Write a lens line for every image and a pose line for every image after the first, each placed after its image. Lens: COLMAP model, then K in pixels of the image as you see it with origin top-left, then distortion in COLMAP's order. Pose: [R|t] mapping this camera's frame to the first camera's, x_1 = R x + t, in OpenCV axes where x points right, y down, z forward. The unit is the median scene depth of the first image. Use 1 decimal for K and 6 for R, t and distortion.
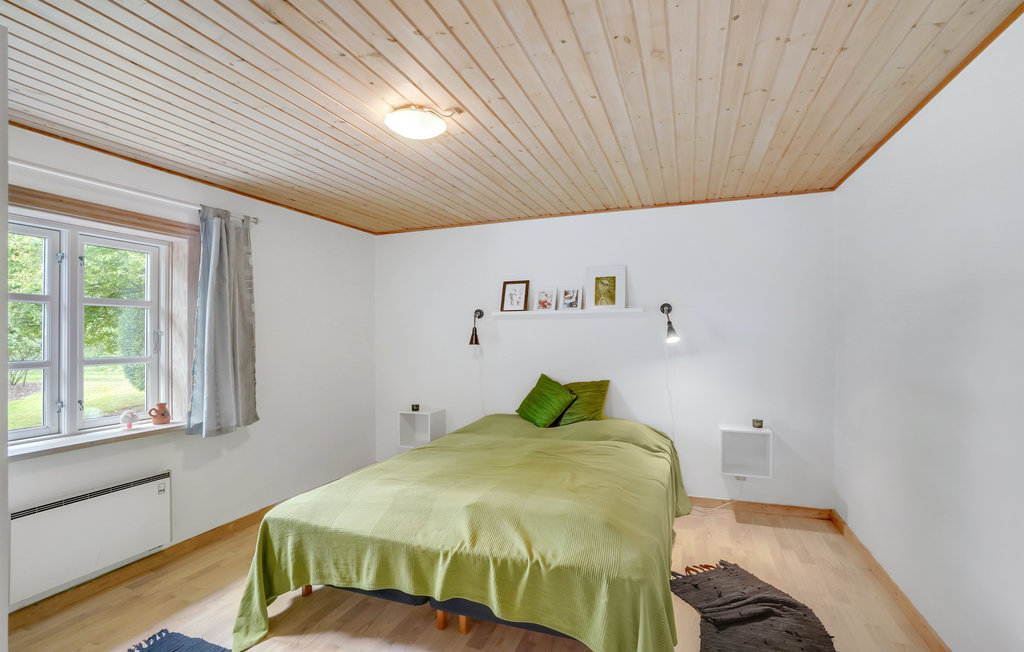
lens RADIAL K [[492.2, 0, 522.7], [0, 492.2, 331.6], [0, 0, 1]] dist [-0.001318, 0.000091]
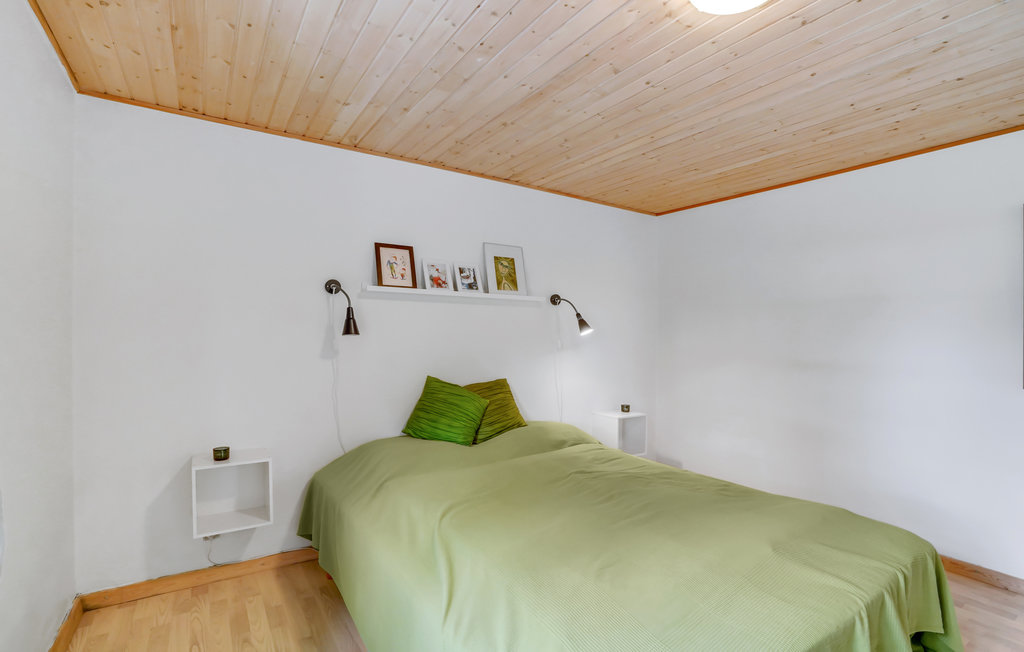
lens RADIAL K [[492.2, 0, 522.7], [0, 492.2, 331.6], [0, 0, 1]] dist [-0.001318, 0.000091]
pose [[0.572960, 0.017538, 0.819395, -0.502305], [-0.024843, 0.999683, -0.004025, 0.019736], [-0.819206, -0.018050, 0.573215, 0.475801]]
